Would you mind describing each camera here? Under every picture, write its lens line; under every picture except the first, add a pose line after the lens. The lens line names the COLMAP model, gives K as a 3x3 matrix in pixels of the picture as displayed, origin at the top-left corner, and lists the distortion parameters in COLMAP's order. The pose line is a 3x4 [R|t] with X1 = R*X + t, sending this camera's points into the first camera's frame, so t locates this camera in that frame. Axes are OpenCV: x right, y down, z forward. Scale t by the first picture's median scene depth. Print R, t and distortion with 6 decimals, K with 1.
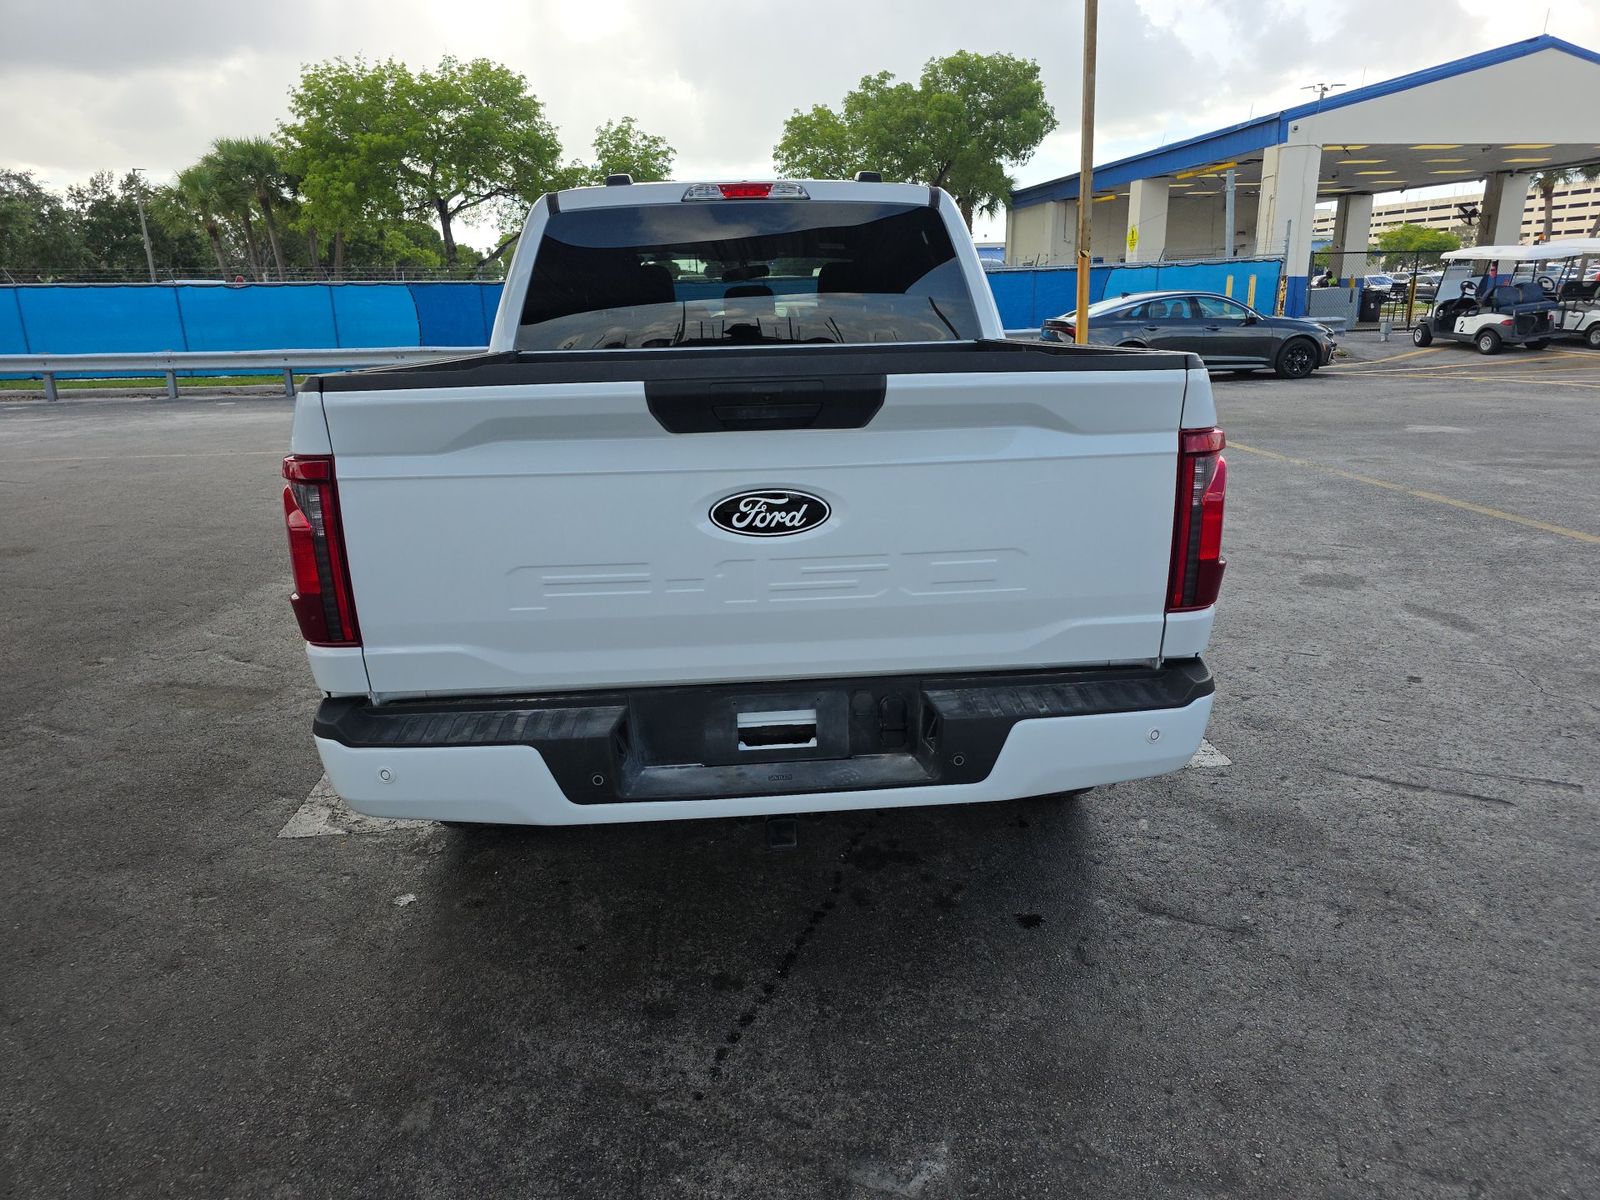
lens RADIAL K [[1083.4, 0, 811.9], [0, 1083.4, 613.7], [0, 0, 1]] dist [0.045348, -0.033974]
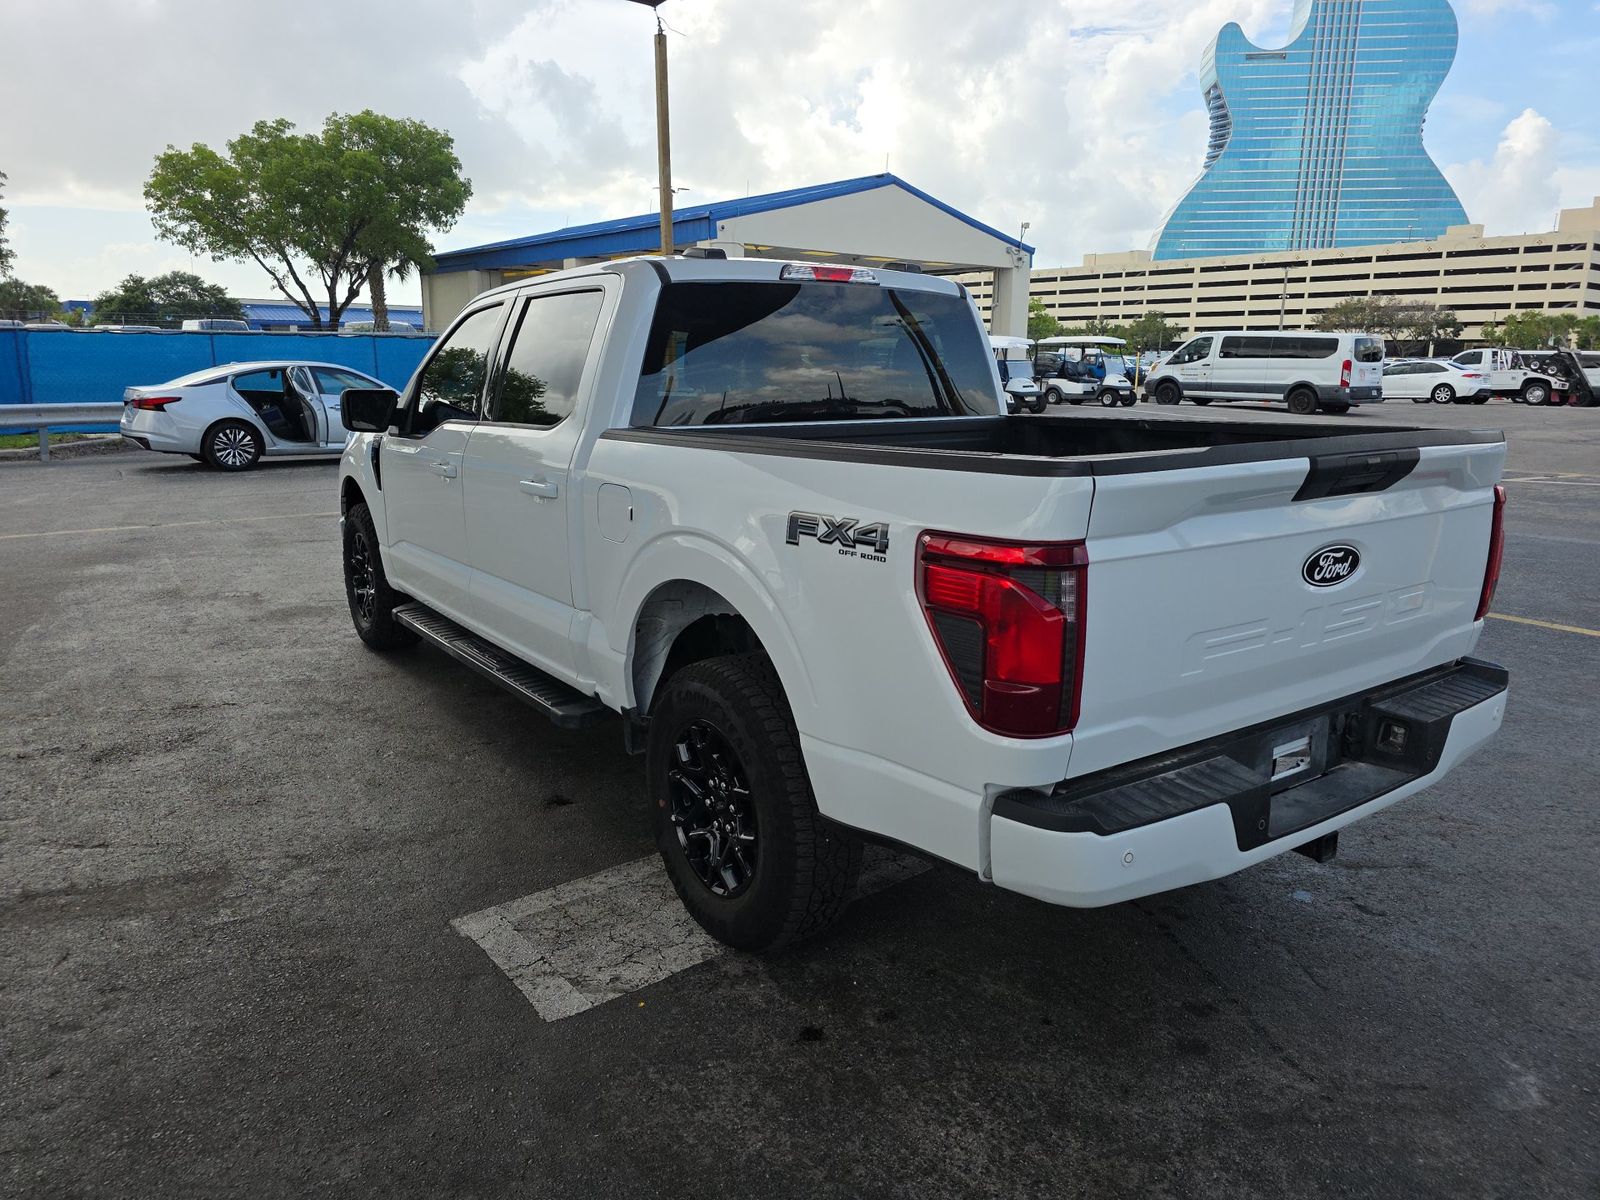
lens RADIAL K [[1083.4, 0, 806.3], [0, 1083.4, 592.1], [0, 0, 1]] dist [0.045348, -0.033974]
pose [[0.851432, -0.082056, 0.518006, -0.077551], [0.121232, 0.991728, -0.042168, -0.005731], [-0.510260, 0.098703, 0.854337, 0.019788]]
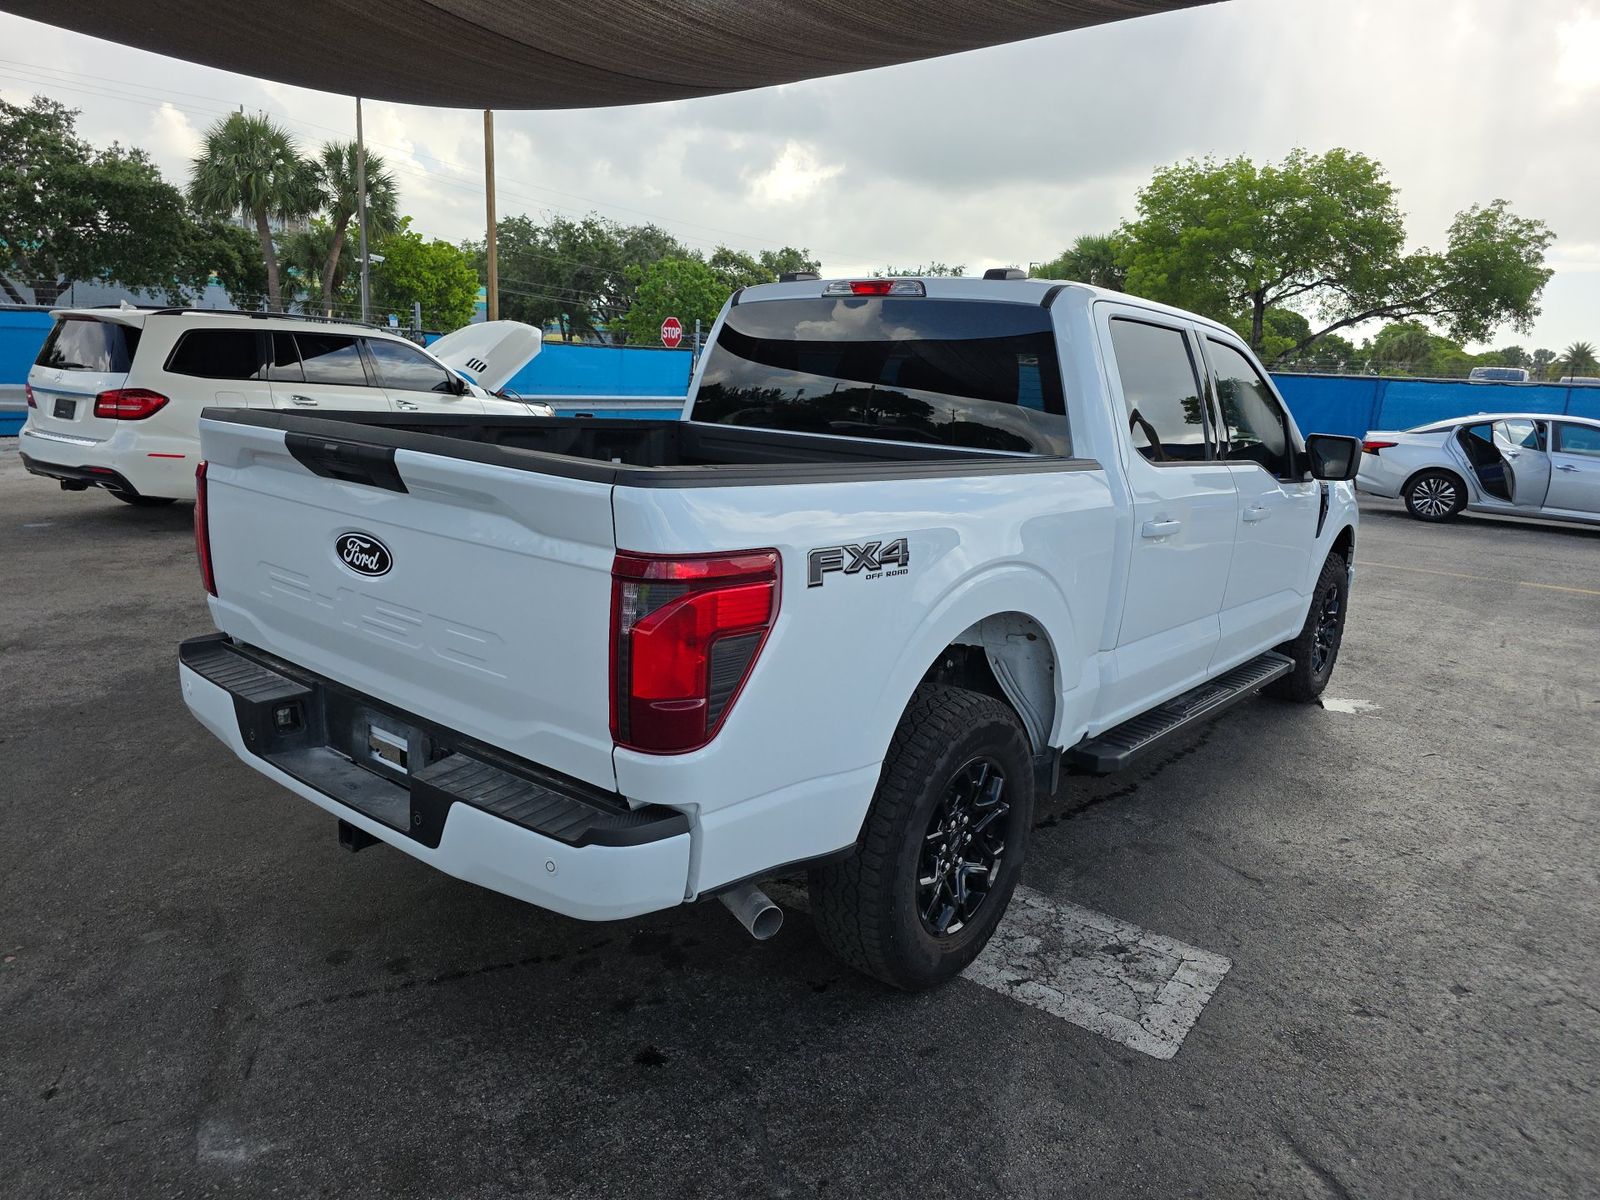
lens RADIAL K [[1083.4, 0, 796.9], [0, 1083.4, 606.3], [0, 0, 1]] dist [0.045348, -0.033974]
pose [[0.725308, 0.206501, -0.656723, 0.073849], [-0.257569, 0.966067, 0.019303, -0.012440], [0.638425, 0.155151, 0.753884, 0.029216]]
